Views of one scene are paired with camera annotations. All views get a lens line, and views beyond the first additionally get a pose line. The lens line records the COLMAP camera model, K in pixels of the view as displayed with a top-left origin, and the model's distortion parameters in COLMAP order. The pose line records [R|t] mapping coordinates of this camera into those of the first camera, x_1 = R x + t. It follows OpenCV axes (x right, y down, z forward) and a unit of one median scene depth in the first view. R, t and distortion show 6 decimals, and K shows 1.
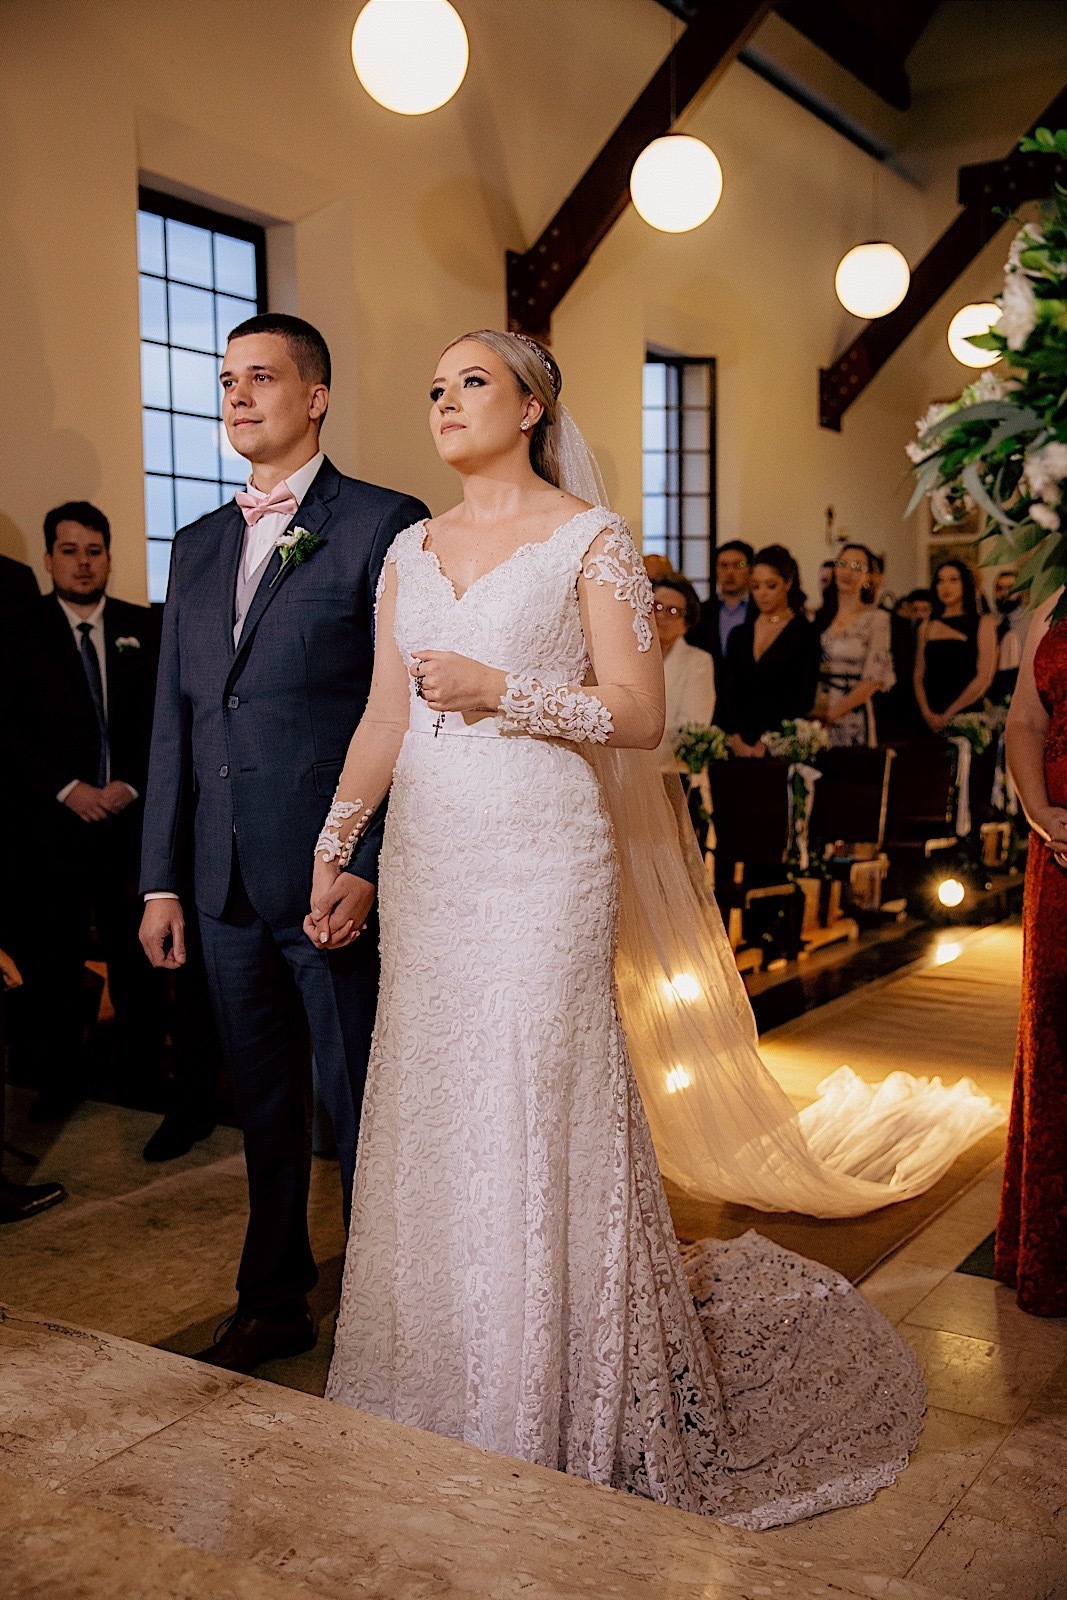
lens RADIAL K [[1626.0, 0, 593.5], [0, 1626.0, 733.4], [0, 0, 1]] dist [0.047586, 0.000000]
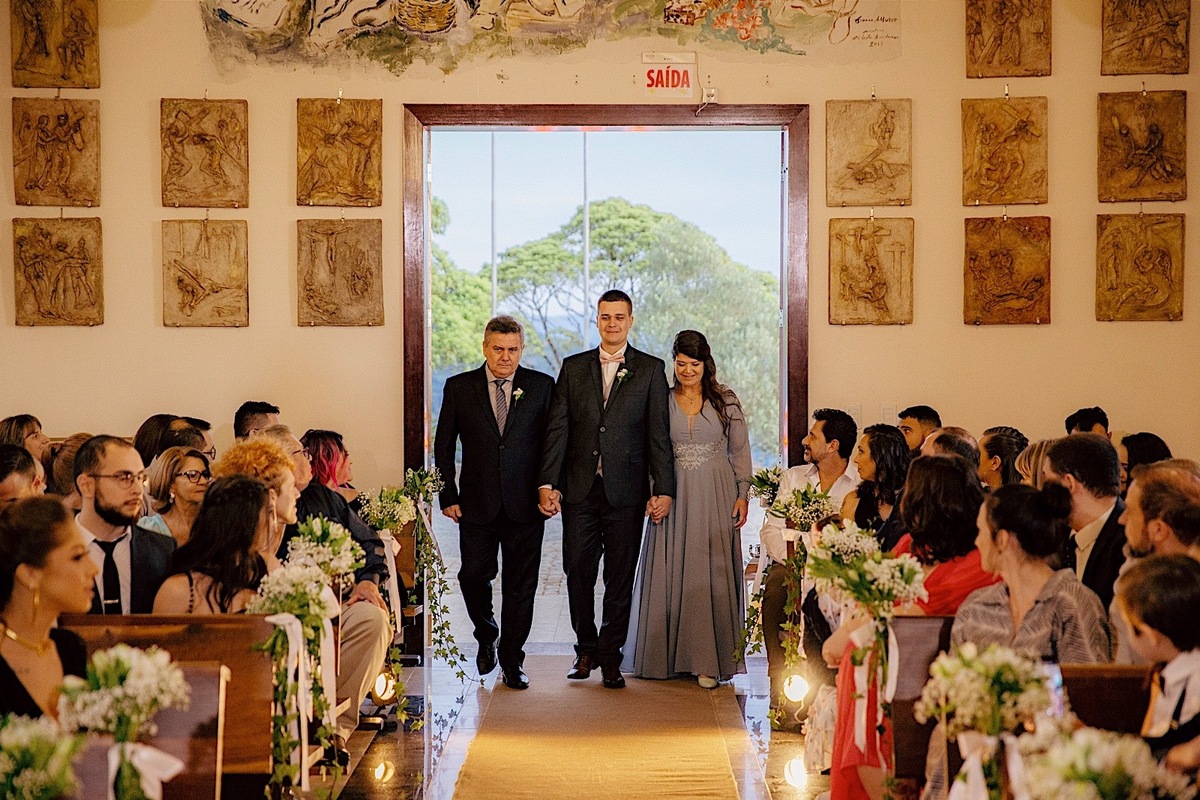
lens RADIAL K [[2284.5, 0, 597.1], [0, 2284.5, 423.0], [0, 0, 1]] dist [0.246153, 0.000000]
pose [[0.860707, -0.007697, 0.509043, -0.117706], [0.014233, 0.999859, -0.008948, -0.077871], [-0.508902, 0.014947, 0.860695, 0.391213]]
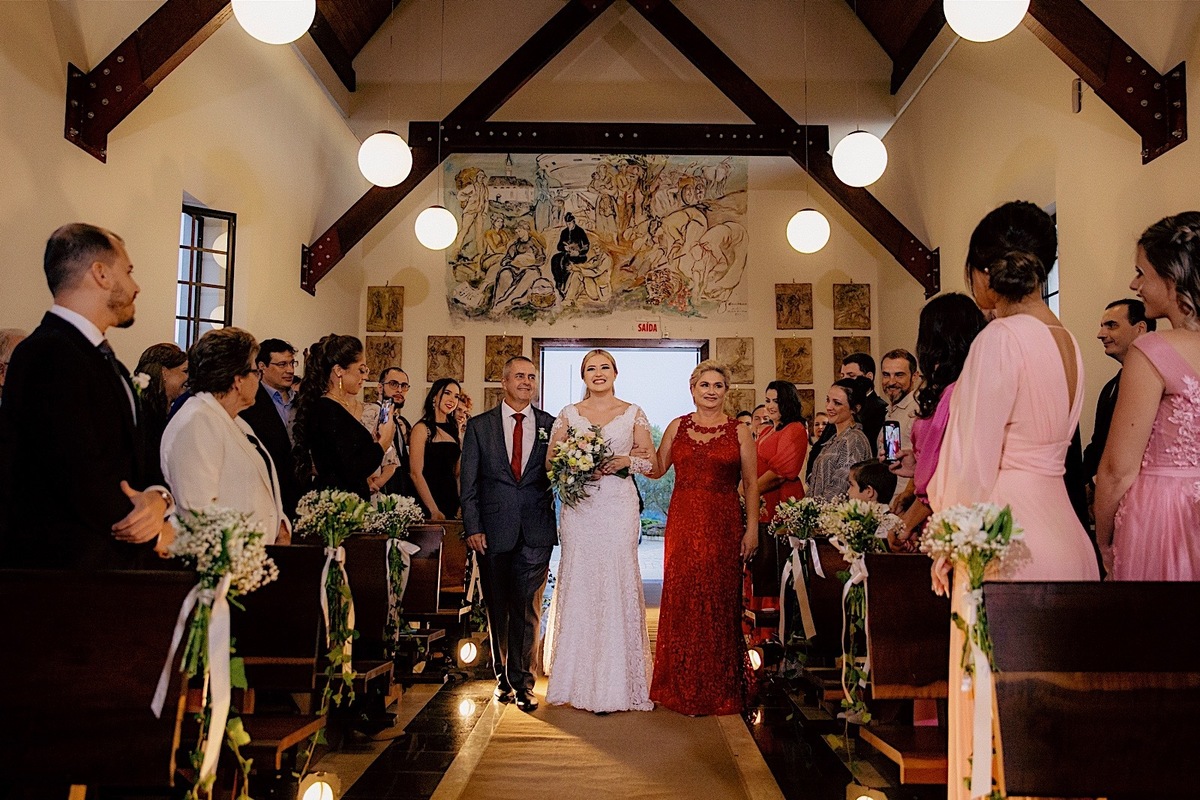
lens RADIAL K [[984.6, 0, 600.9], [0, 984.6, 405.3], [0, 0, 1]] dist [-0.040179, 0.037181]
pose [[0.867509, 0.059239, 0.493881, -0.081958], [0.004483, 0.991912, -0.126850, 0.017100], [-0.497401, 0.112257, 0.860227, 0.457304]]
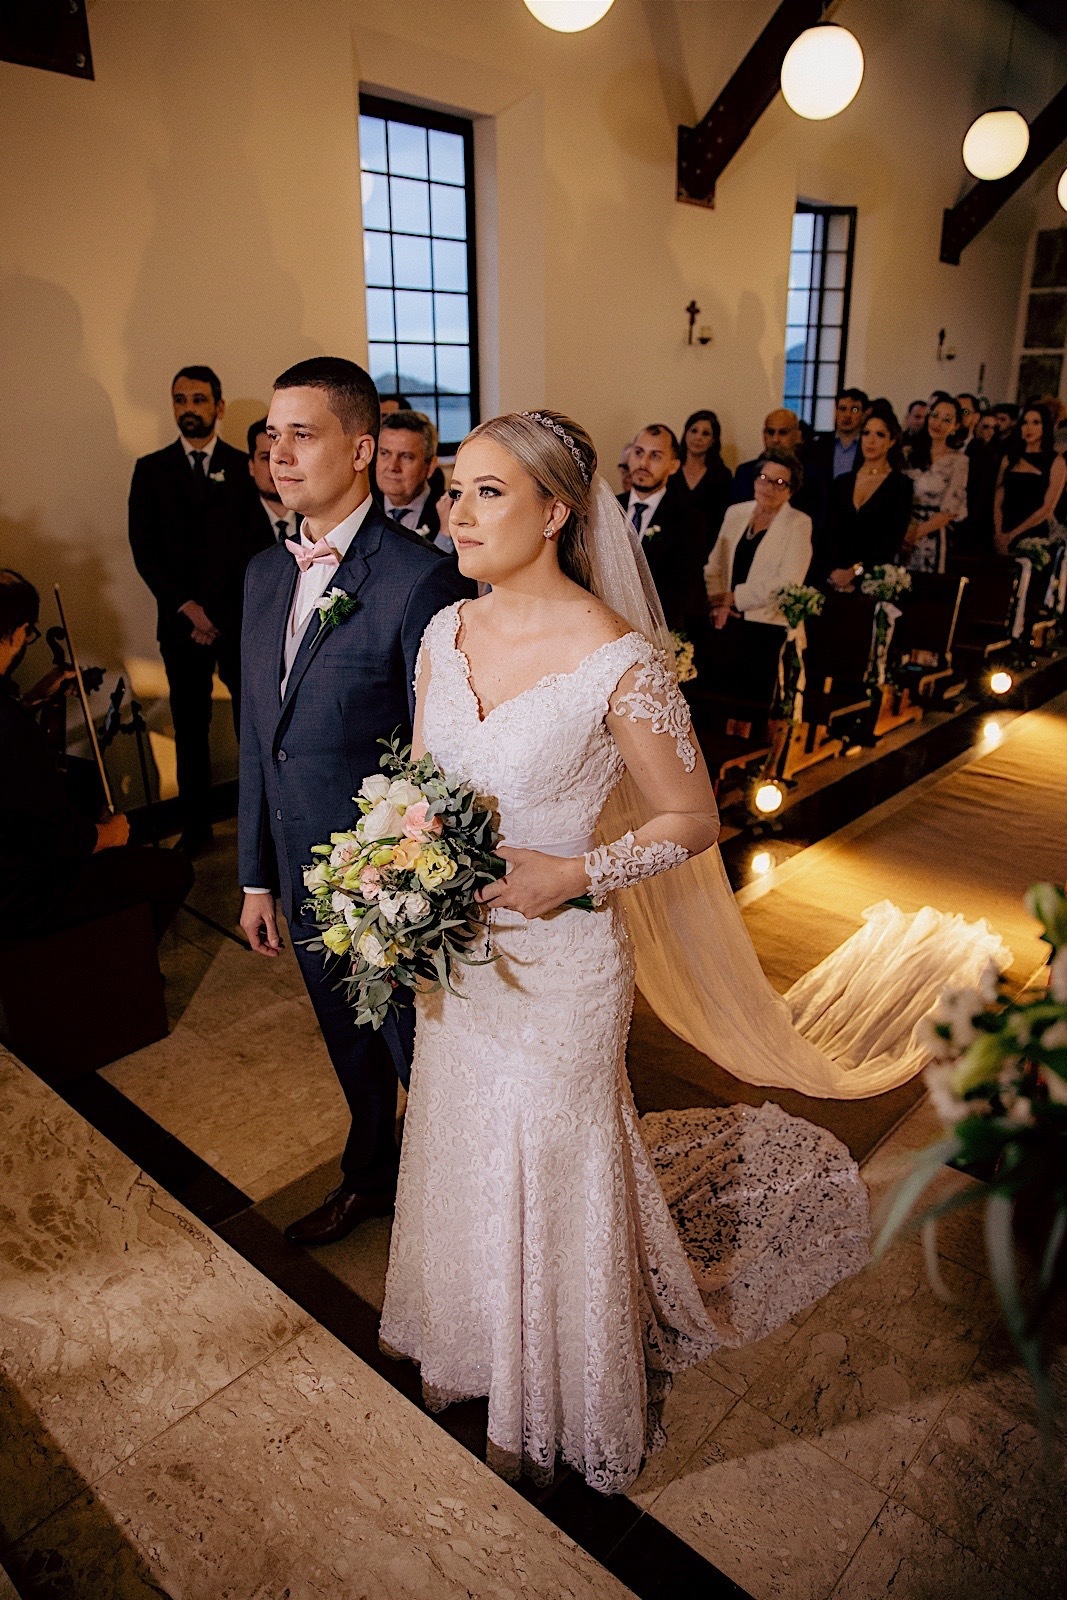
lens RADIAL K [[1092.2, 0, 565.8], [0, 1092.2, 774.4], [0, 0, 1]] dist [-0.083135, 0.044203]
pose [[0.984812, 0.067972, -0.159763, 0.033705], [-0.018817, 0.956545, 0.290976, -0.103059], [0.172599, -0.283551, 0.943297, 0.179570]]
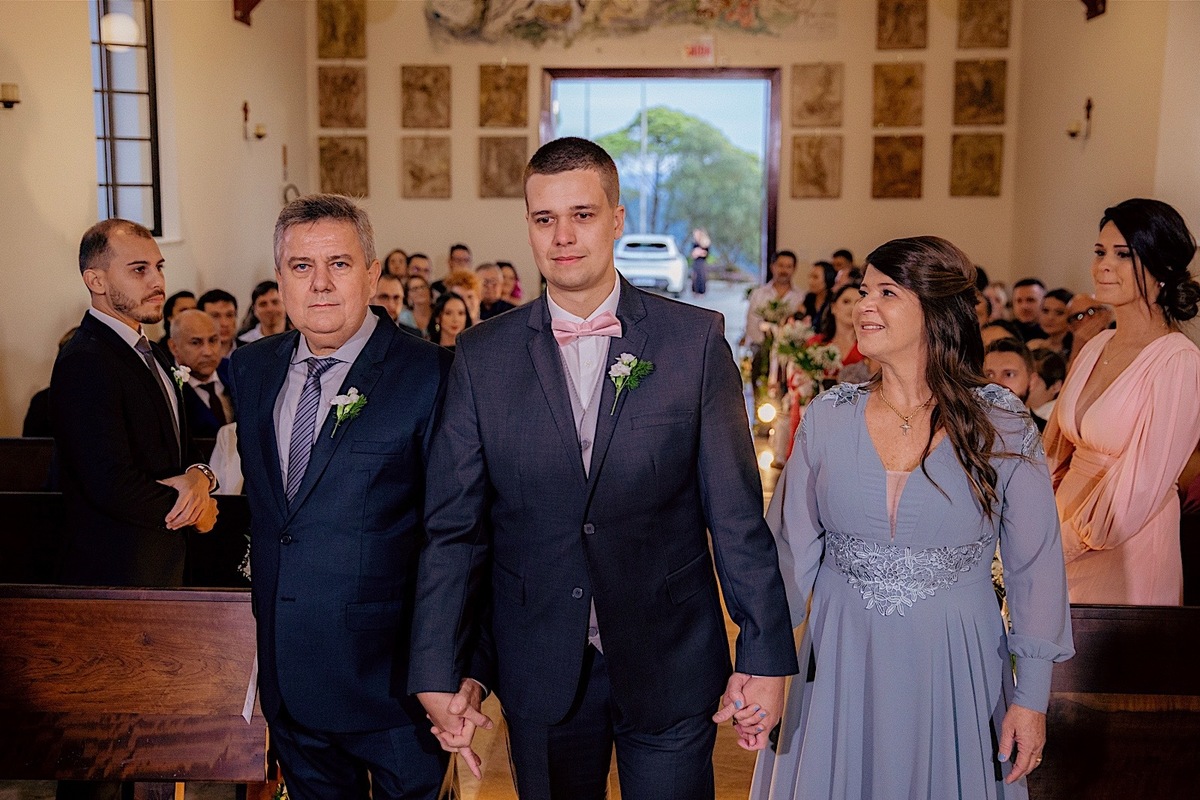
lens RADIAL K [[1383.4, 0, 570.1], [0, 1383.4, 389.8], [0, 0, 1]] dist [0.056563, 0.000000]
pose [[0.887606, -0.052040, 0.457655, -0.173020], [0.008422, 0.995265, 0.096838, -0.101091], [-0.460527, -0.082099, 0.883841, 0.316099]]
